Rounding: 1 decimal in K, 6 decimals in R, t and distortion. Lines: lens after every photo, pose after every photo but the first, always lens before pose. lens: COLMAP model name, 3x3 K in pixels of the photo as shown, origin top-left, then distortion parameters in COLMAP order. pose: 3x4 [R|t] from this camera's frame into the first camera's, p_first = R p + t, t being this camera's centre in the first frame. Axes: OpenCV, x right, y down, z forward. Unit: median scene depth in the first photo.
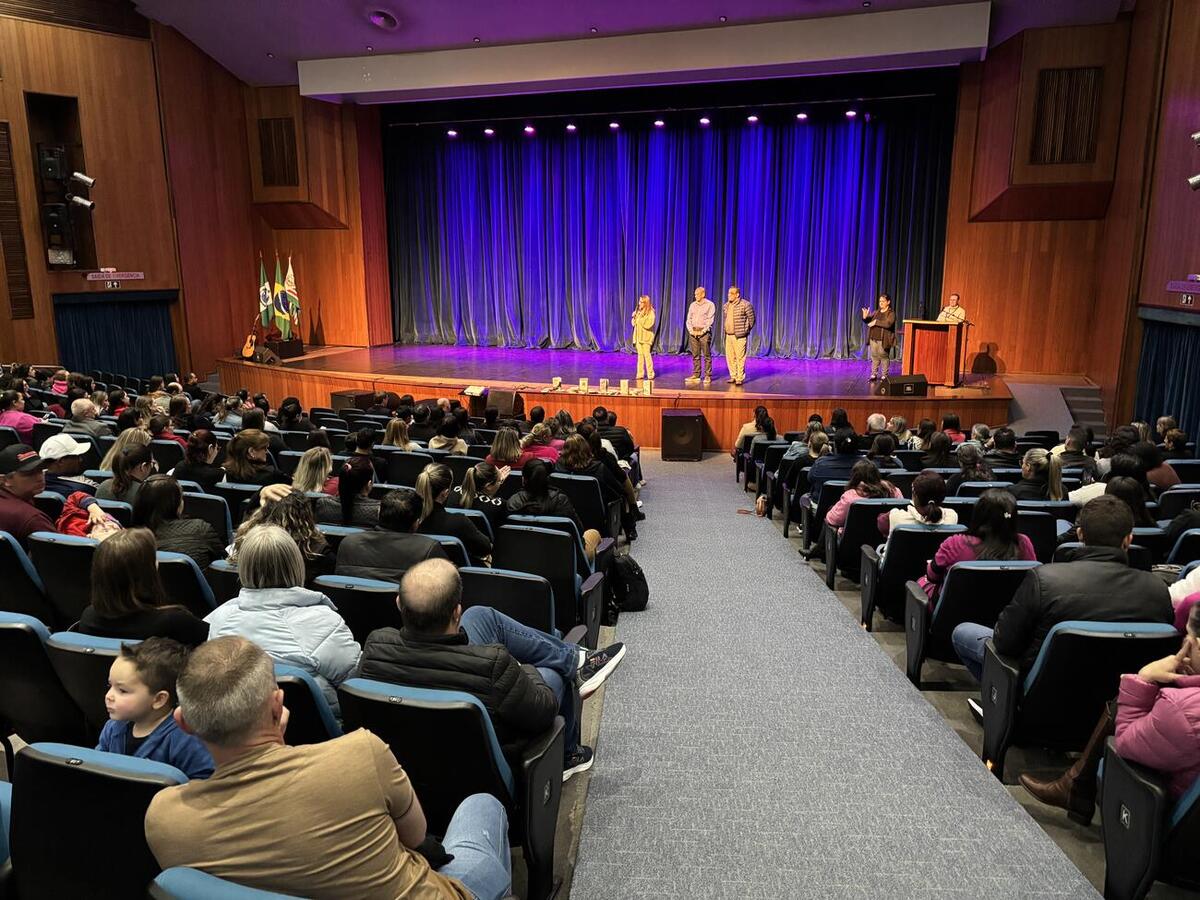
lens RADIAL K [[903.5, 0, 600.0], [0, 903.5, 450.0], [0, 0, 1]] dist [0.060111, -0.071083]
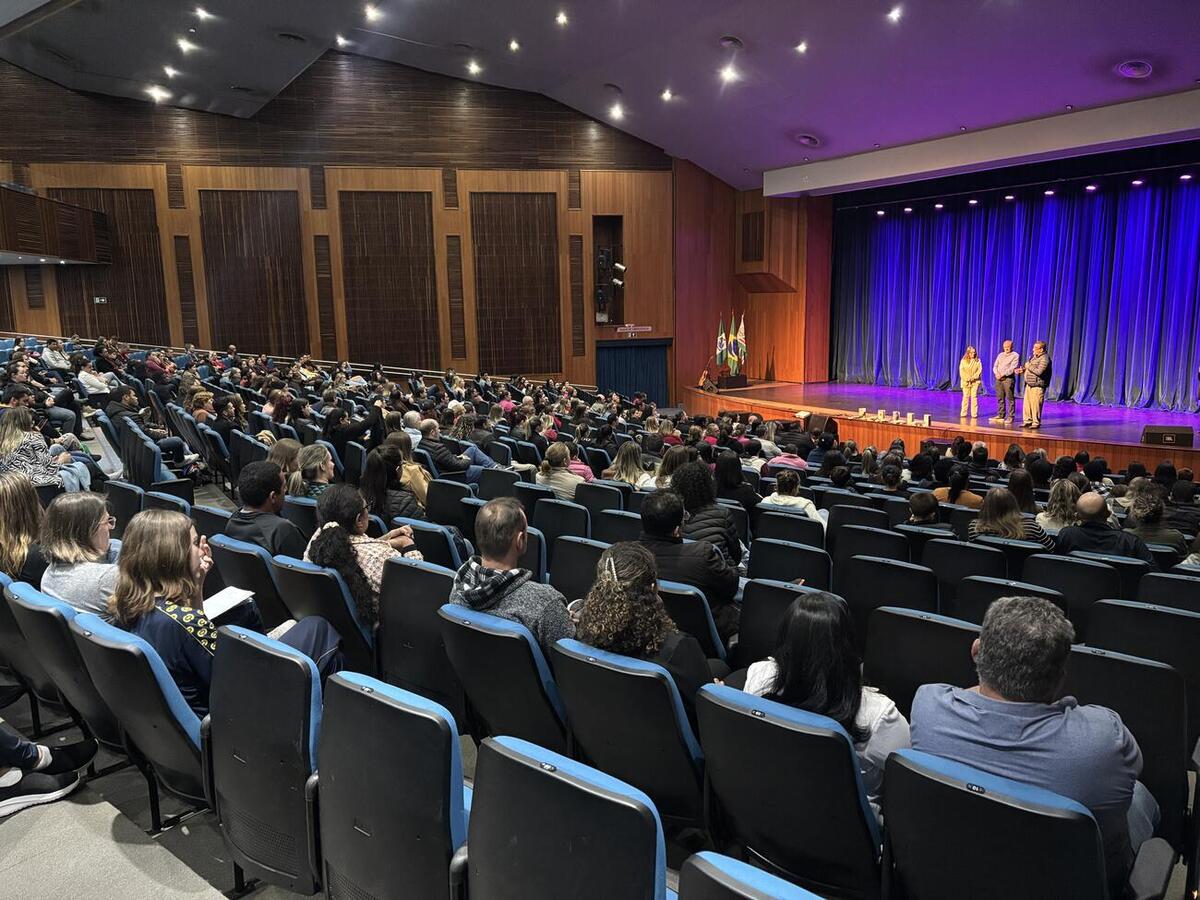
lens RADIAL K [[925.5, 0, 546.8], [0, 925.5, 485.3], [0, 0, 1]] dist [-0.001814, -0.005177]
pose [[0.749752, 0.112994, -0.652000, 0.375161], [-0.119653, 0.992221, 0.034364, 0.029435], [0.650811, 0.052250, 0.757440, -0.231221]]
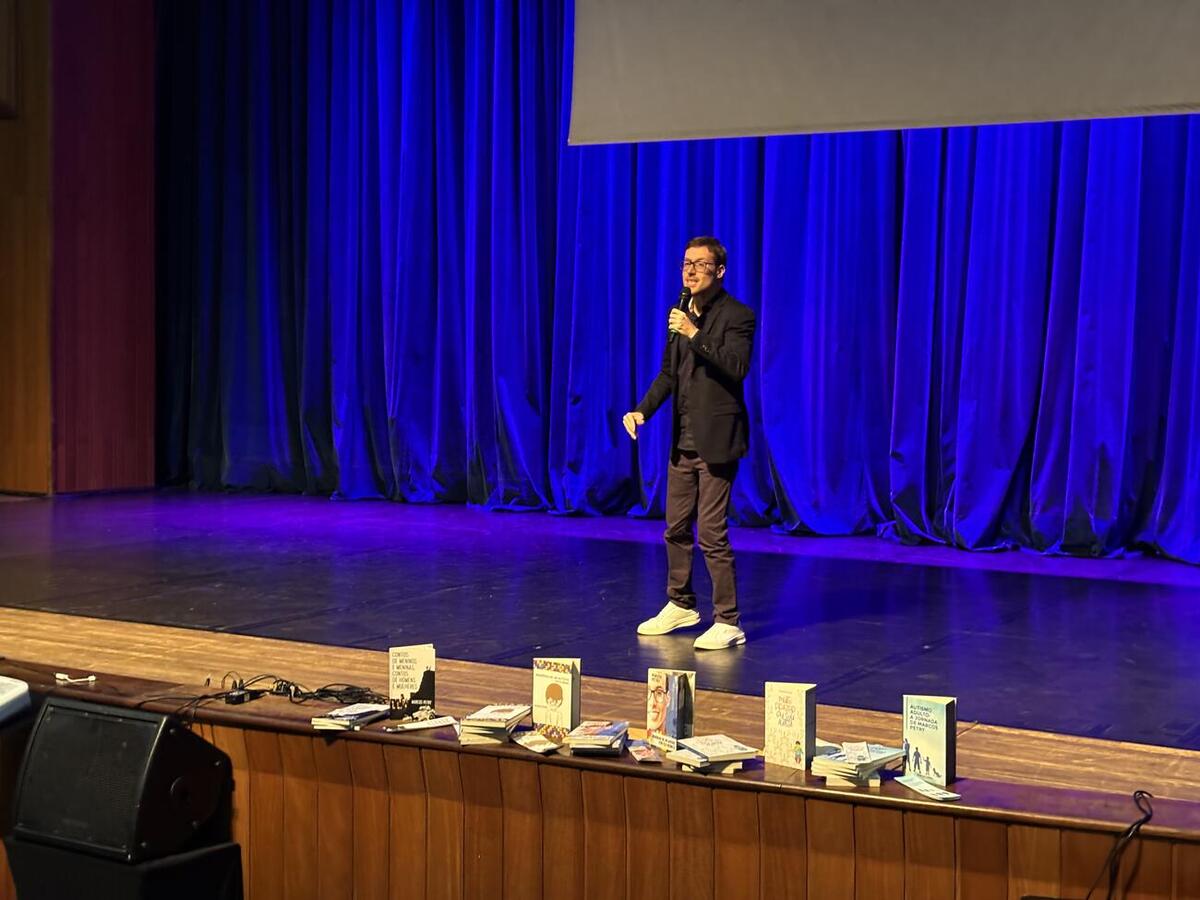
lens RADIAL K [[1750.1, 0, 600.0], [0, 1750.1, 450.0], [0, 0, 1]] dist [0.259478, -0.969248]
pose [[0.982315, 0.028038, -0.185126, 0.038630], [-0.057842, 0.985805, -0.157618, -0.050026], [0.178079, 0.165539, 0.969992, 0.505129]]
